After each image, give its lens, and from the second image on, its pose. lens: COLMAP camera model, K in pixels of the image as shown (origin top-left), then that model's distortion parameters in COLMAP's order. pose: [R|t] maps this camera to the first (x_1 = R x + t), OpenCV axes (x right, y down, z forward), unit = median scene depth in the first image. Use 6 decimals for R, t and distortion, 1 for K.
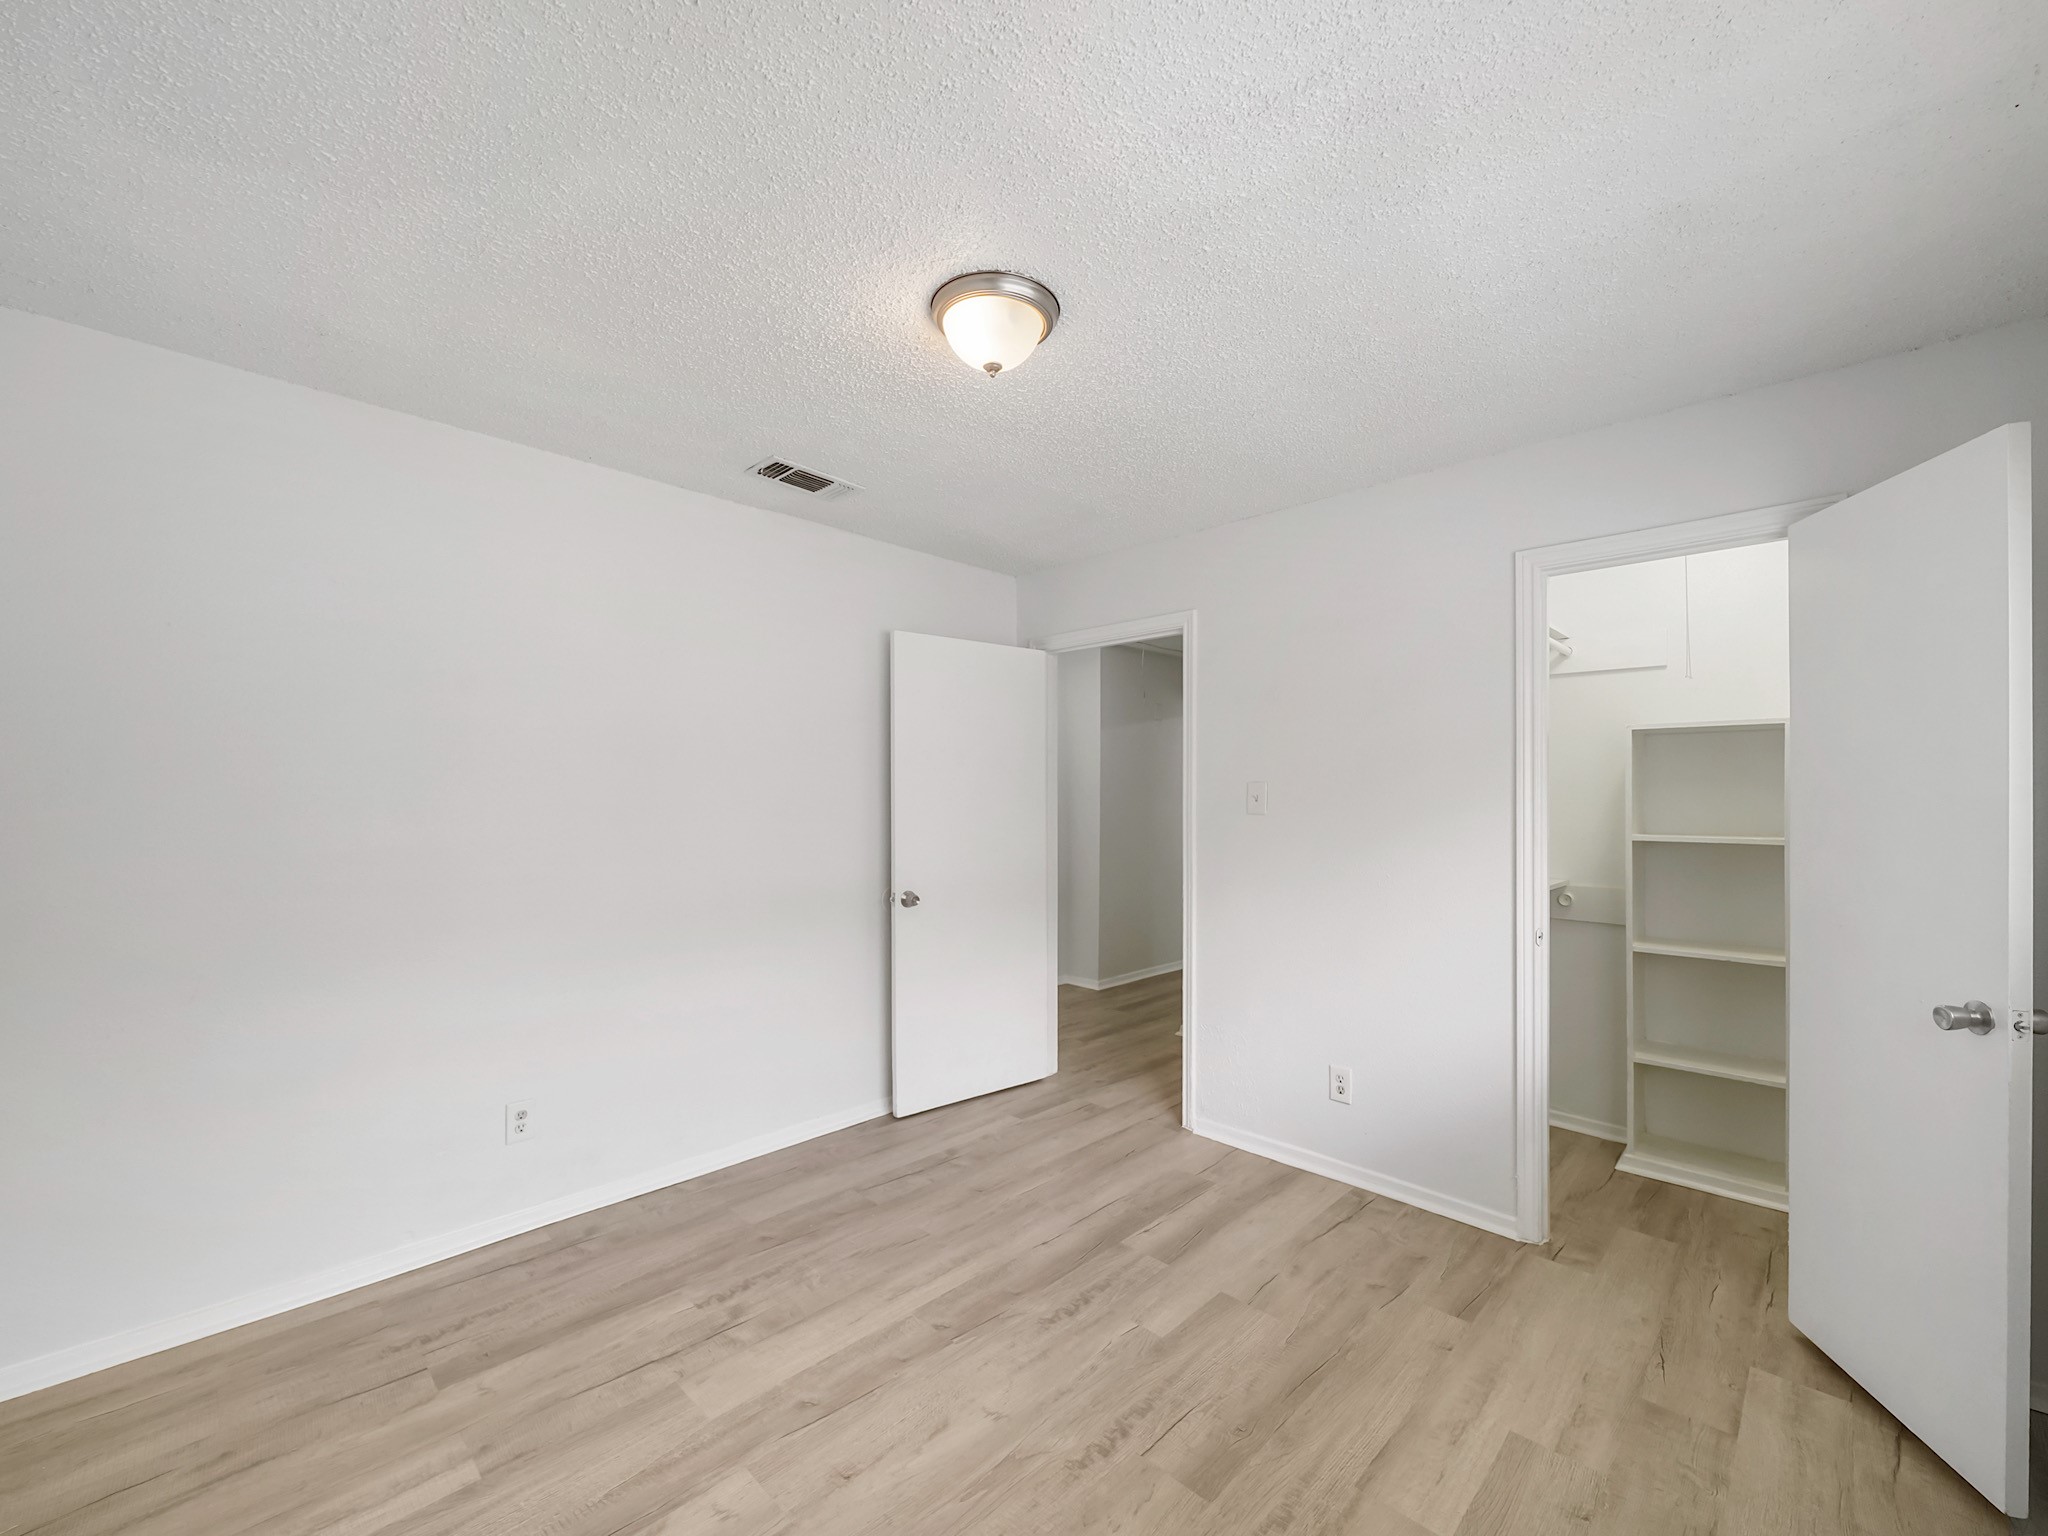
lens RADIAL K [[808.6, 0, 1024.3], [0, 808.6, 780.8], [0, 0, 1]] dist [-0.005466, -0.000064]
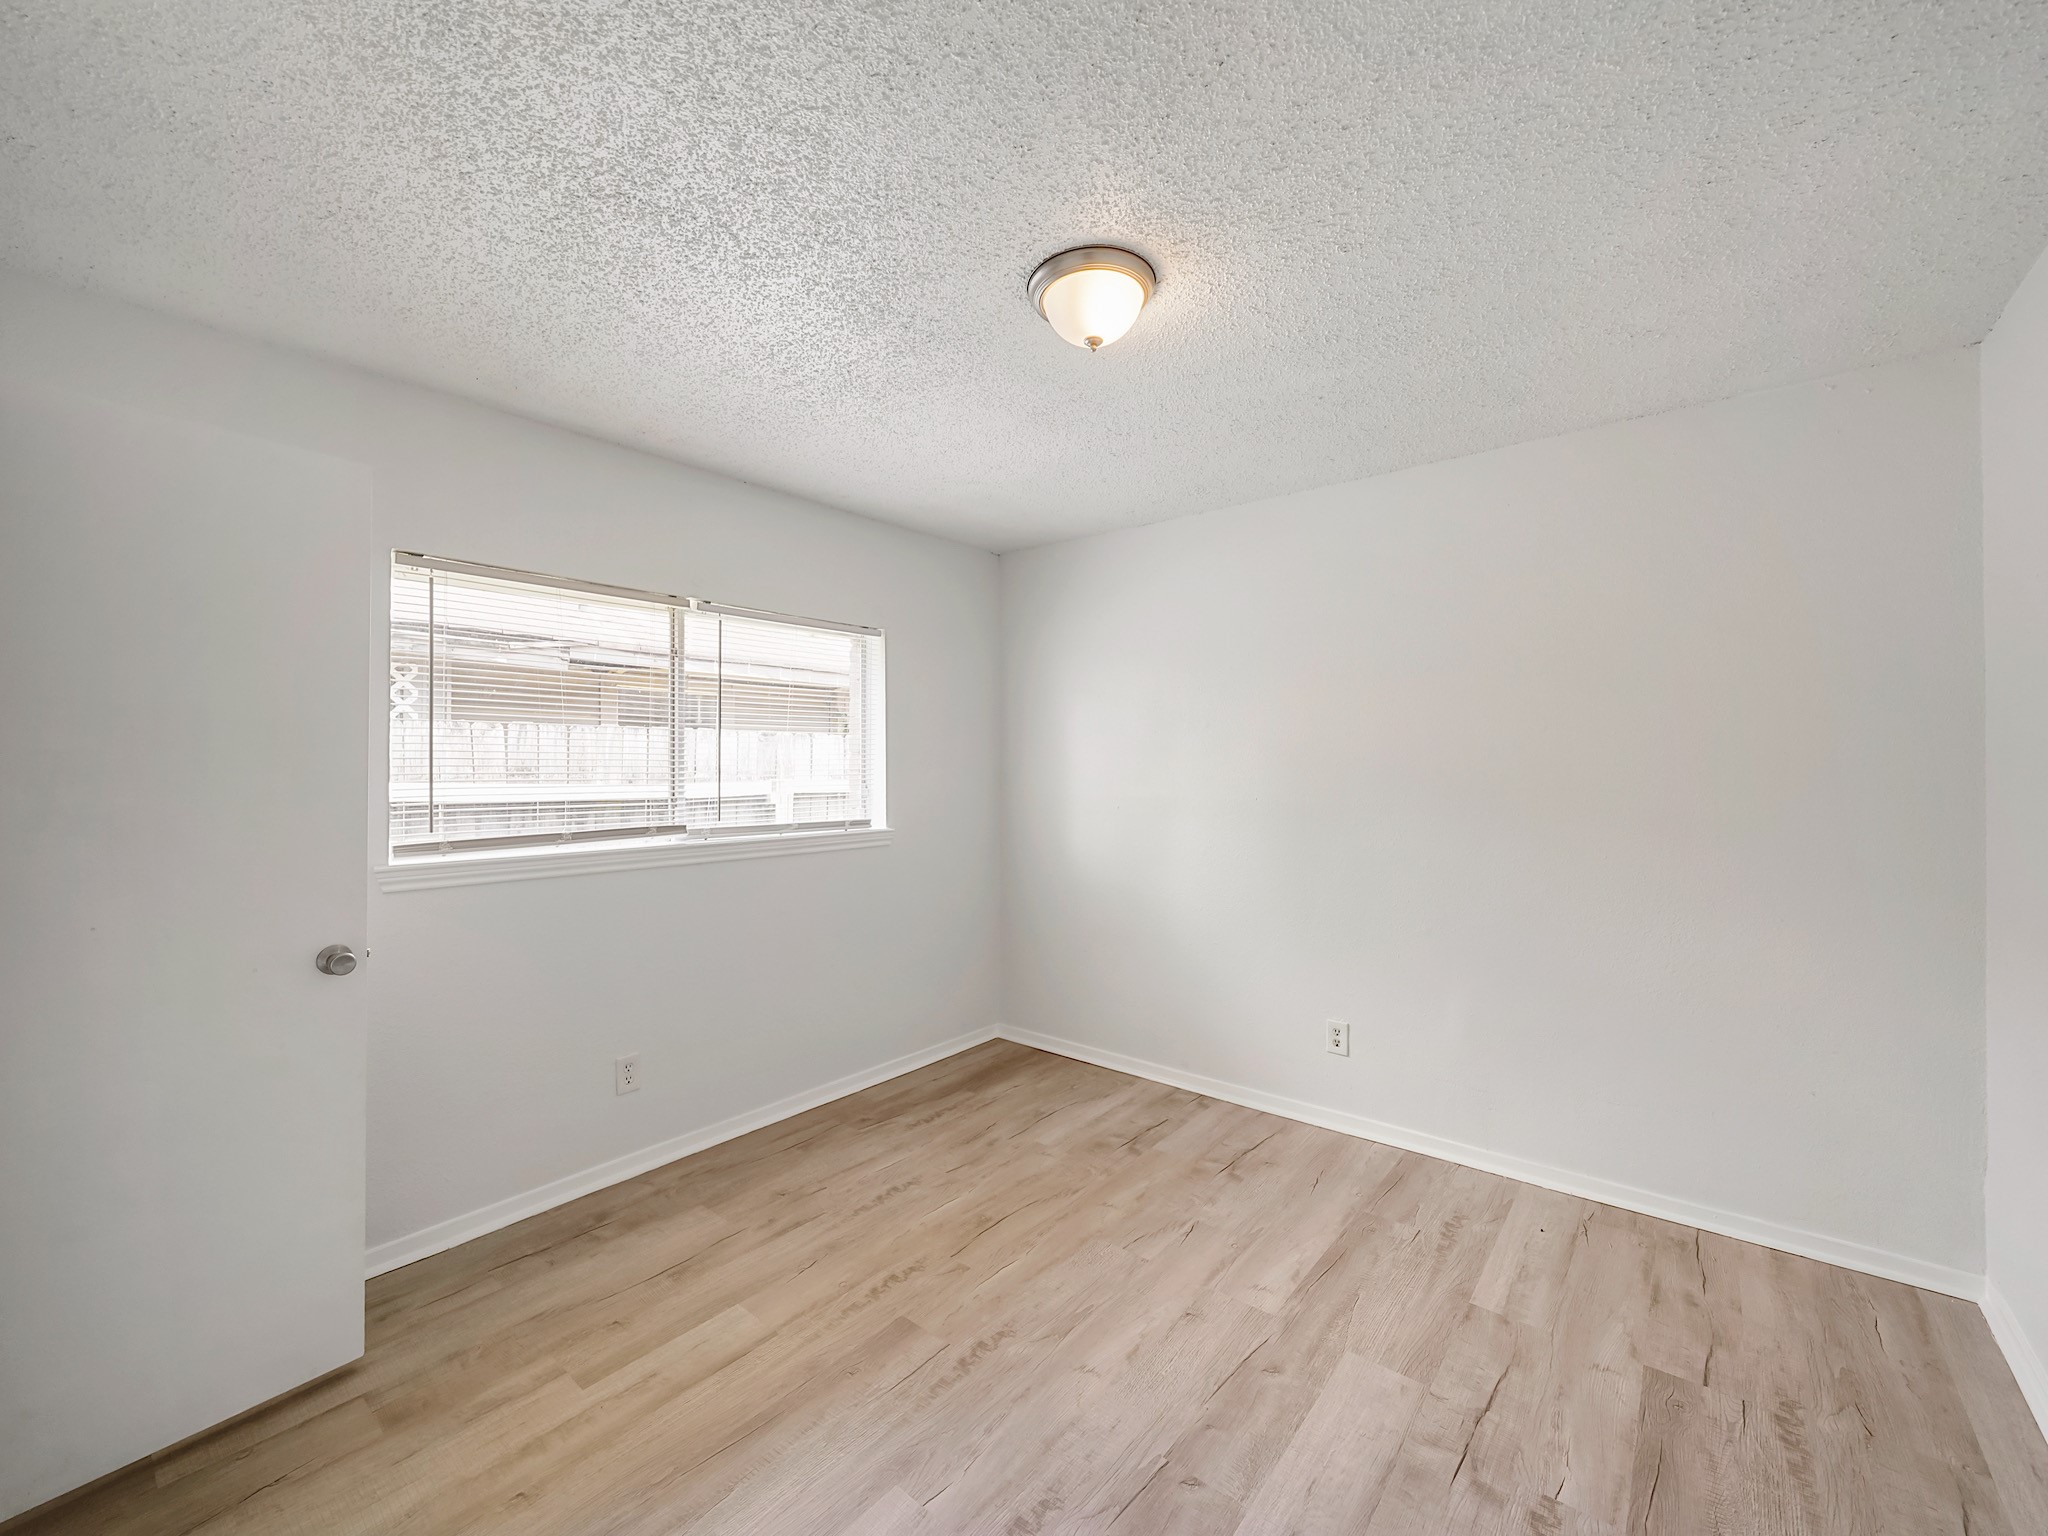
lens RADIAL K [[808.6, 0, 1022.4], [0, 808.6, 770.8], [0, 0, 1]] dist [-0.005466, -0.000064]
pose [[-0.994848, -0.000800, -0.101374, 0.148935], [0.001217, 0.999803, -0.019833, 0.041645], [0.101370, -0.019854, -0.994651, 2.025783]]
